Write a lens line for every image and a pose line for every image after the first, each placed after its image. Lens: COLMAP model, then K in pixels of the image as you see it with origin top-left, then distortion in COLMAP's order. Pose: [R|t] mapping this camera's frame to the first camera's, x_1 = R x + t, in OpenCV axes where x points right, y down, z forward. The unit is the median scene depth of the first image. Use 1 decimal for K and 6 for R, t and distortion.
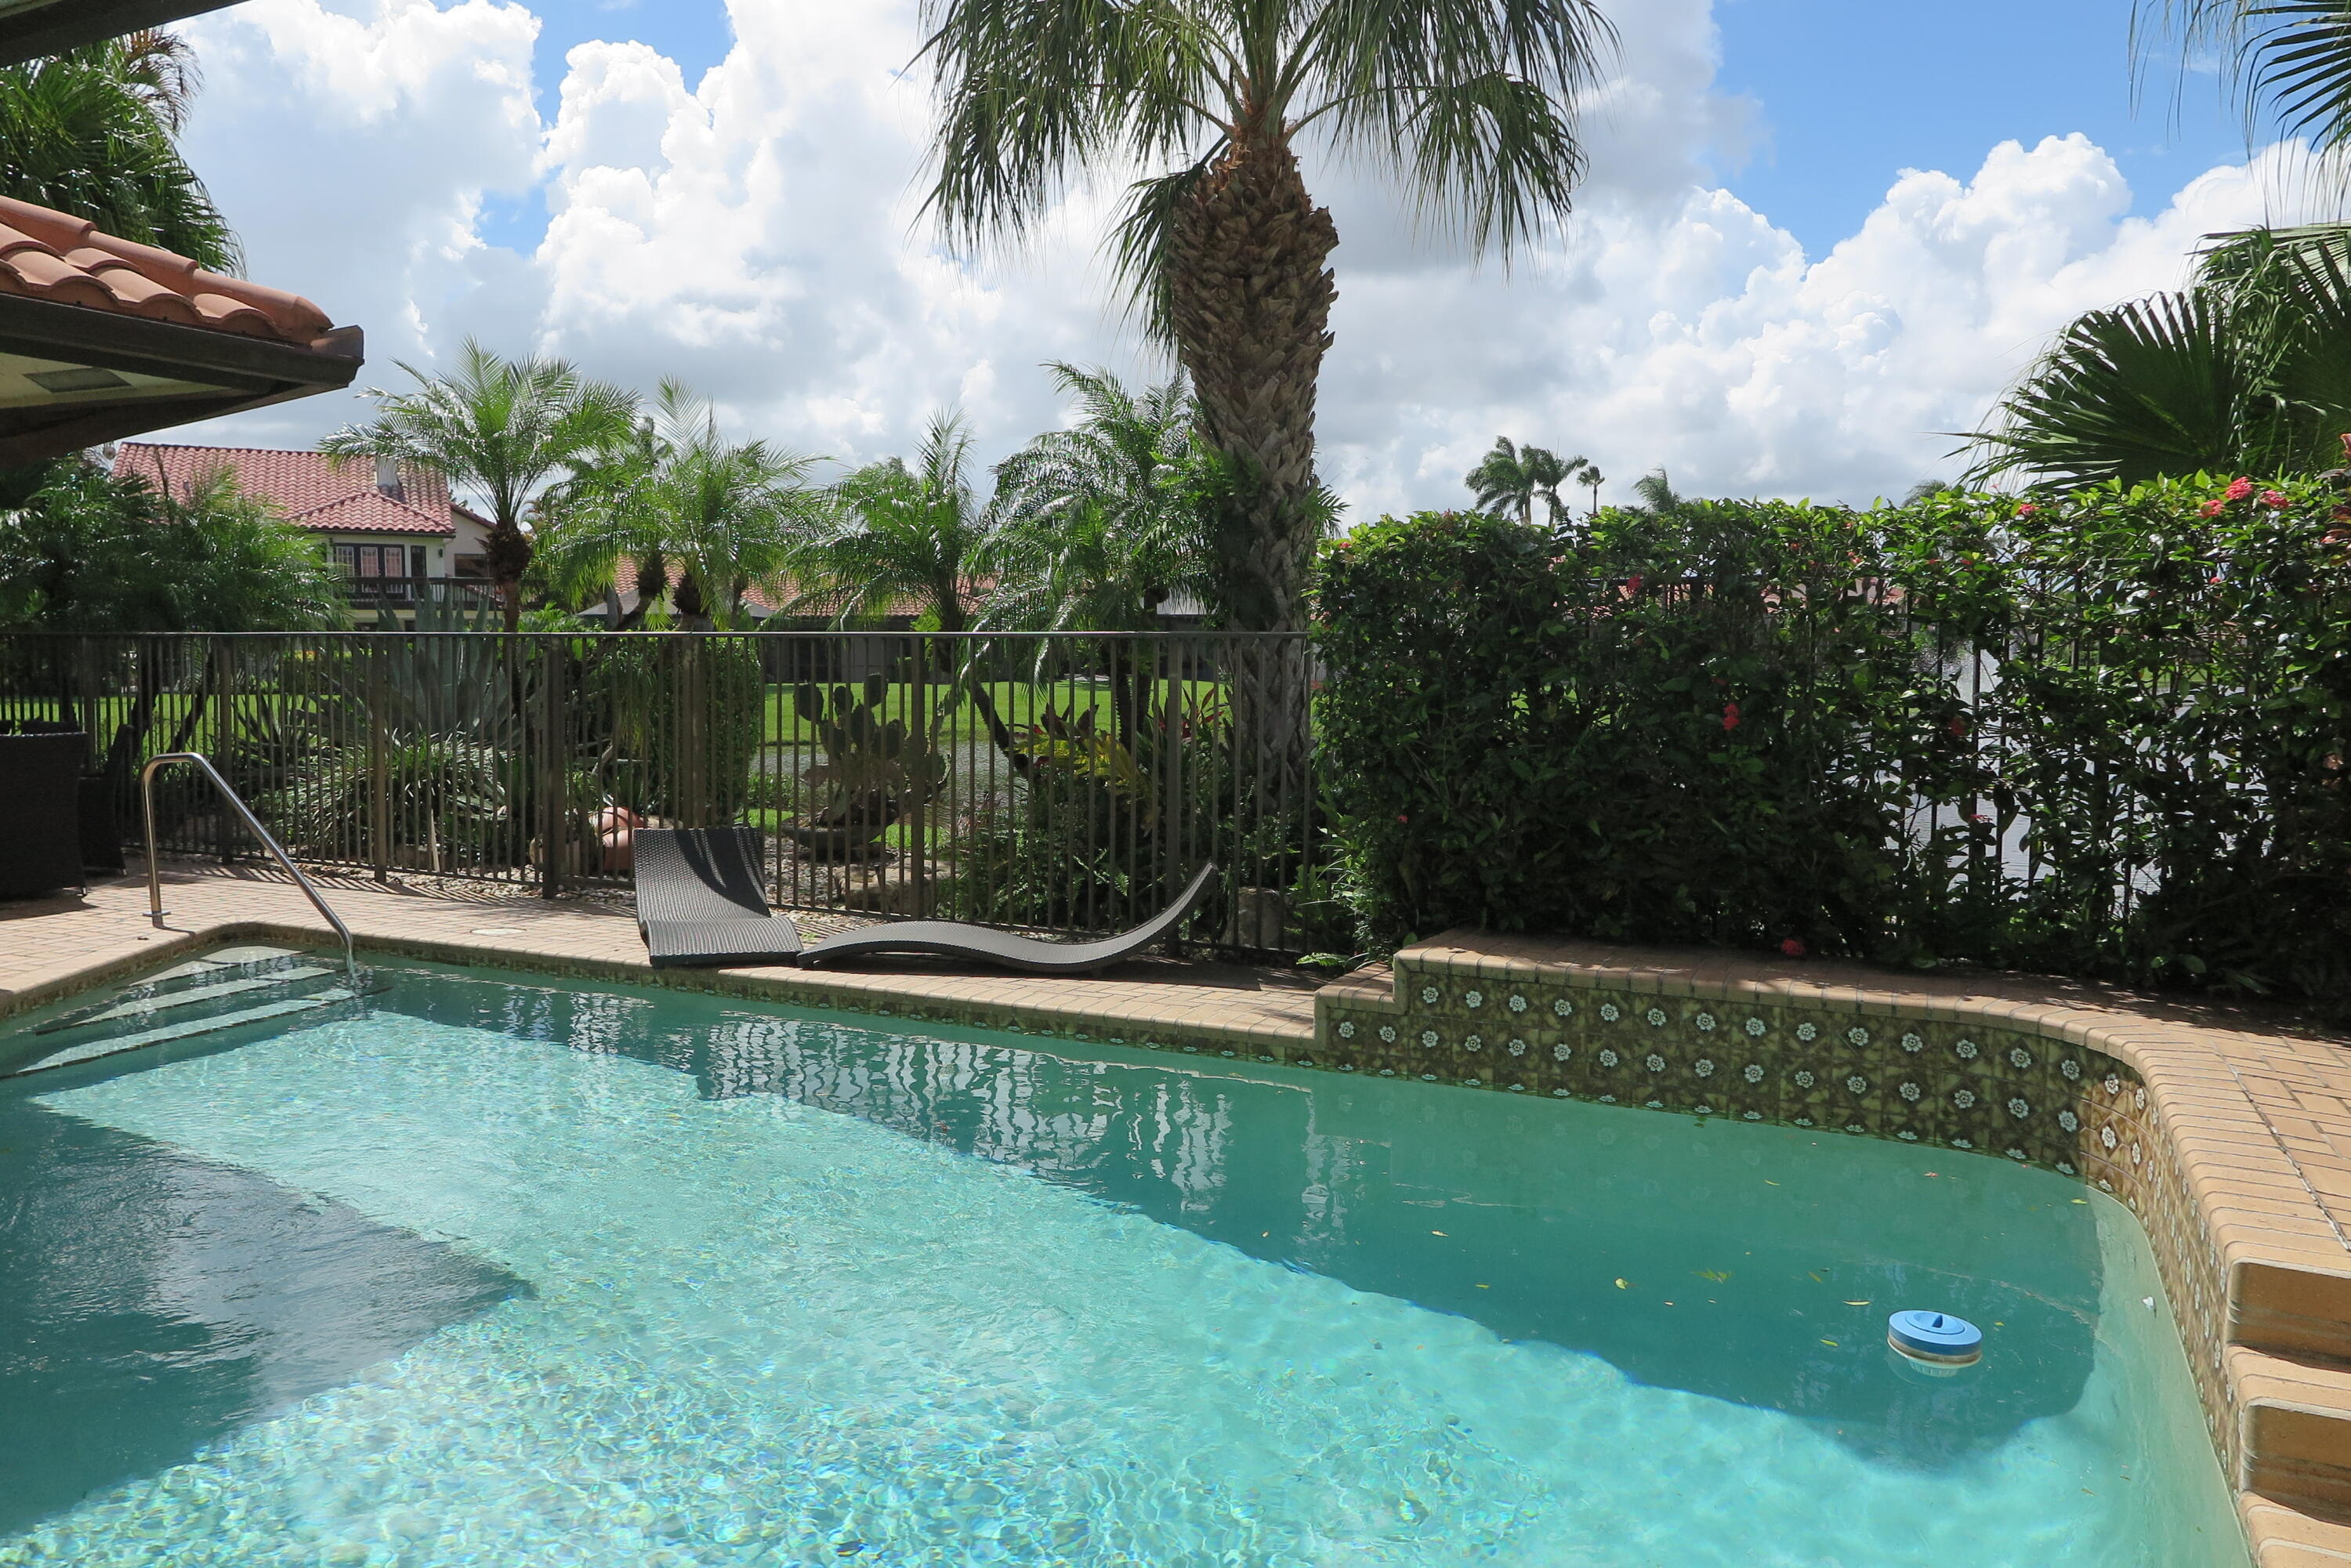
lens RADIAL K [[1646.9, 0, 1176.5], [0, 1646.9, 740.7], [0, 0, 1]] dist [0.002665, 0.001993]
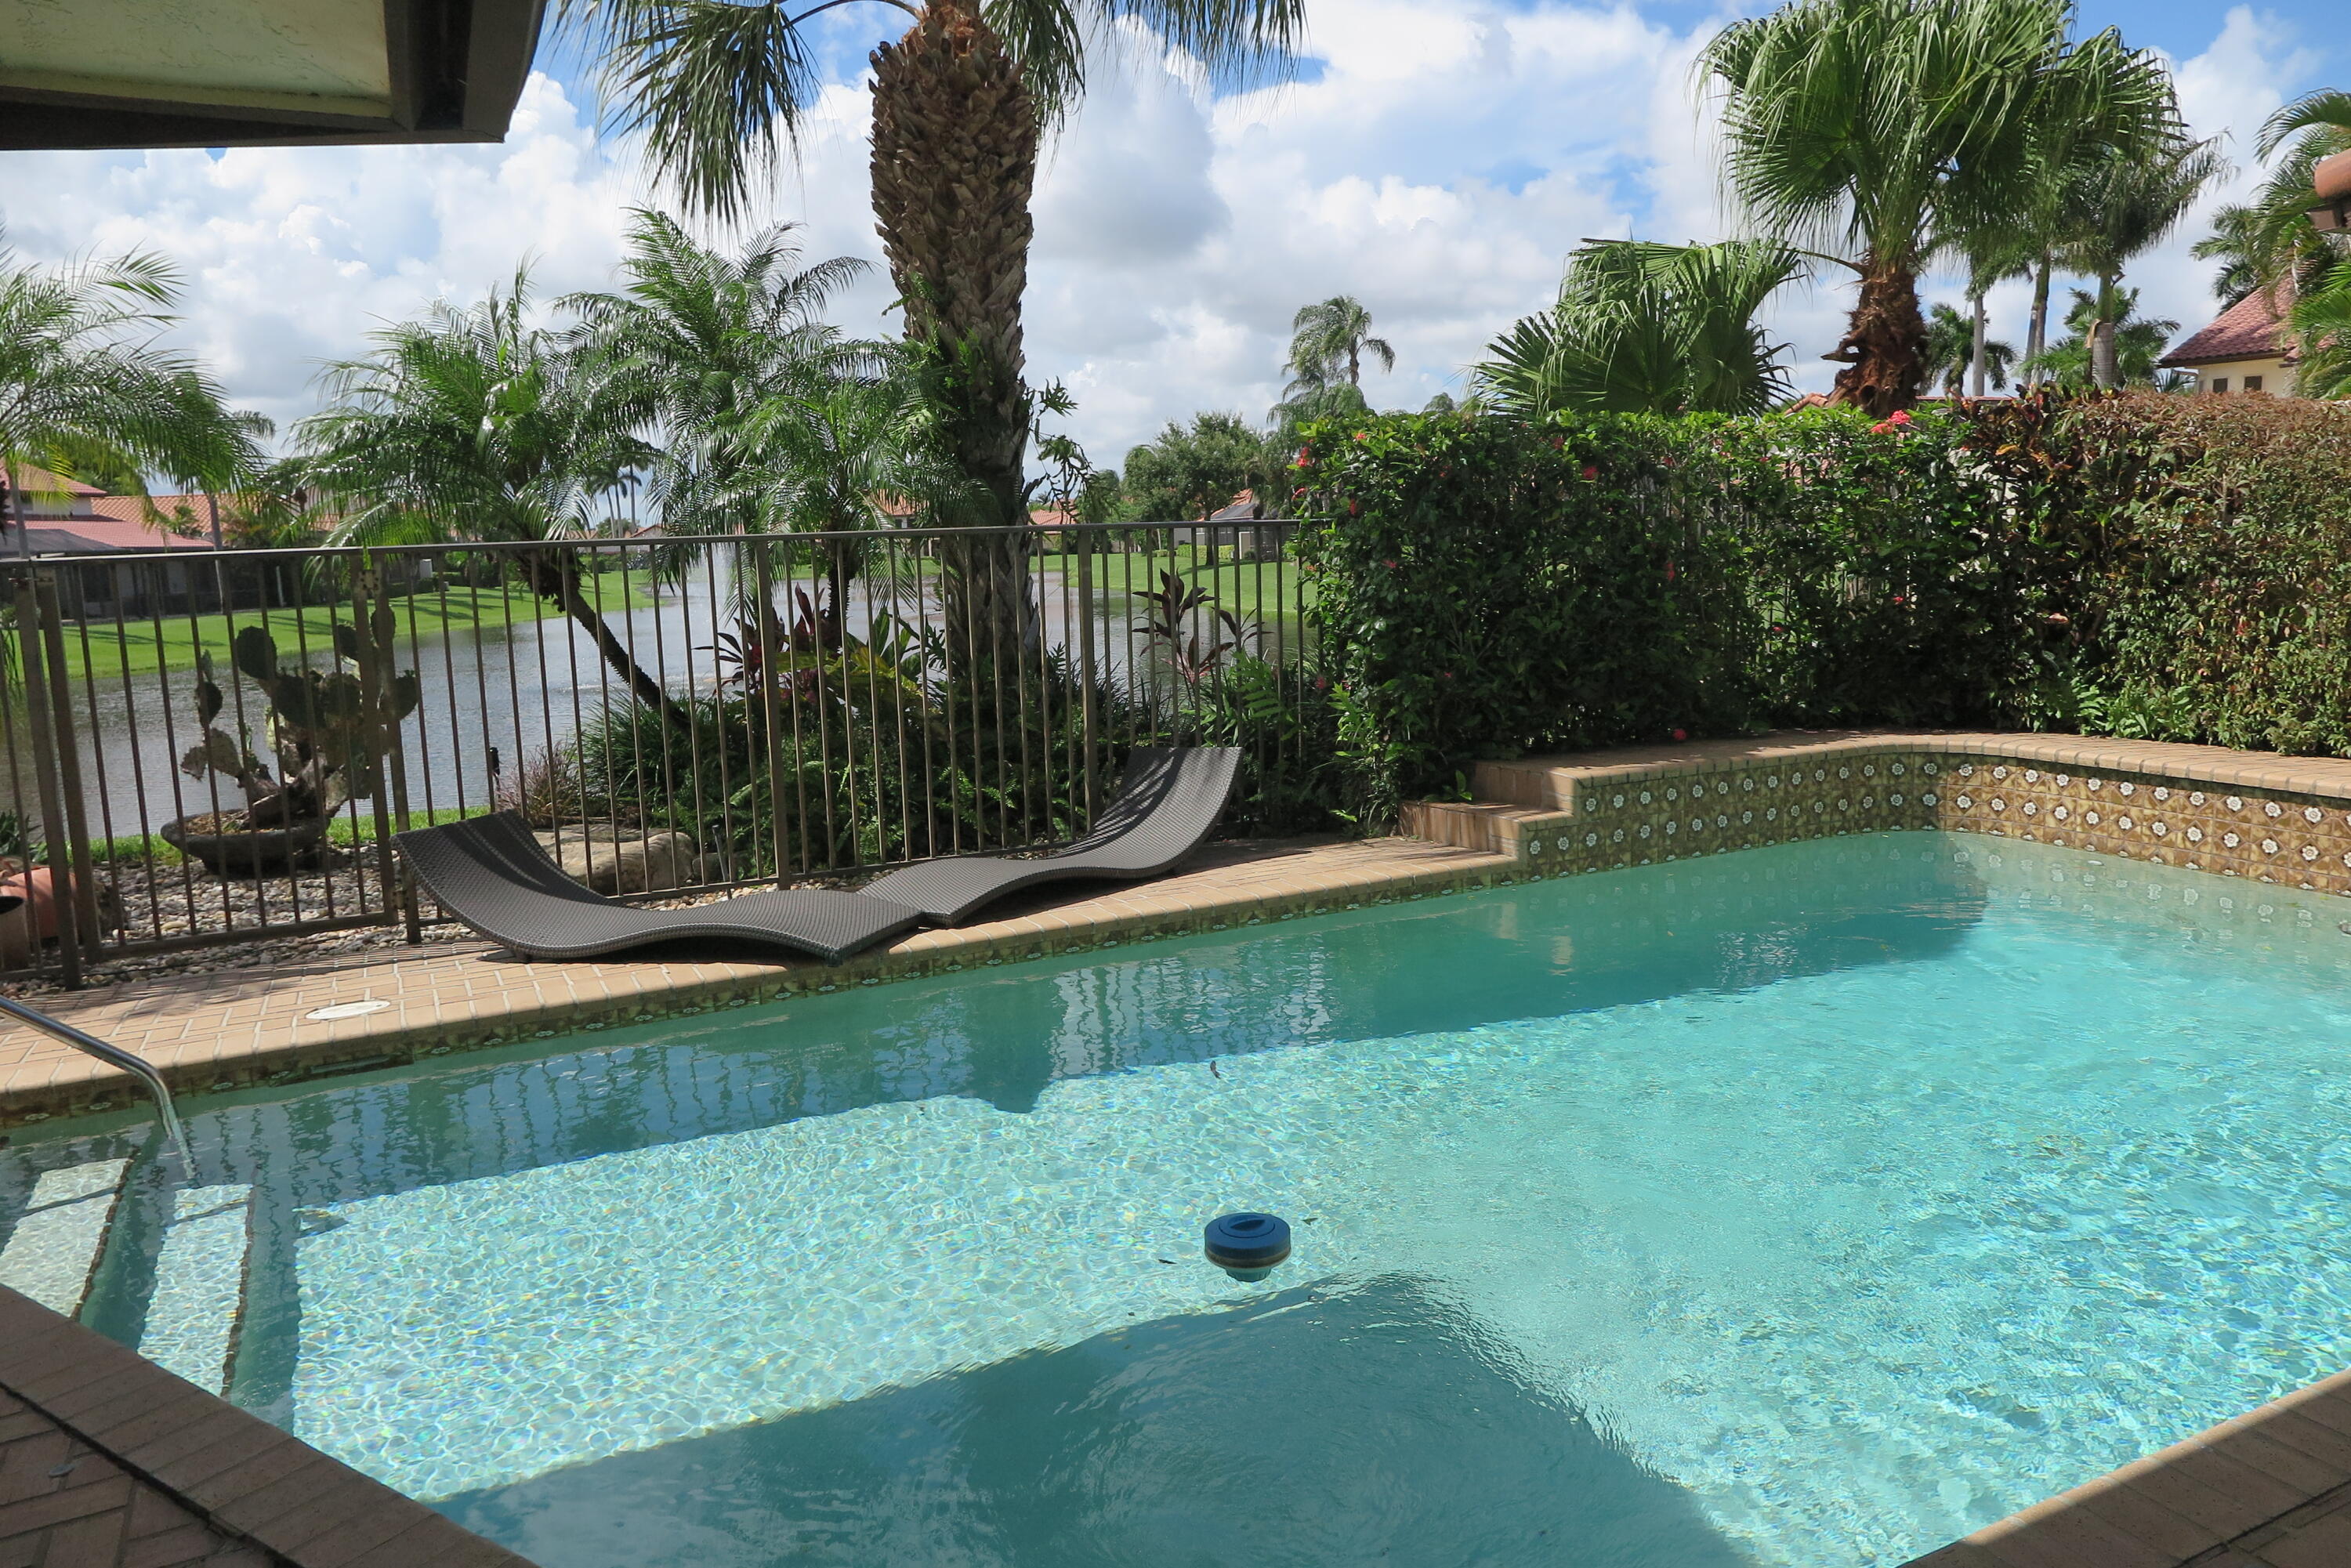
lens RADIAL K [[1659.6, 0, 1175.5], [0, 1659.6, 784.0], [0, 0, 1]] dist [0.087250, -0.000040]
pose [[0.608428, -0.138997, 0.781342, -1.057773], [0.083706, 0.990291, 0.110986, -0.030350], [-0.789182, -0.002124, 0.614155, 0.478581]]
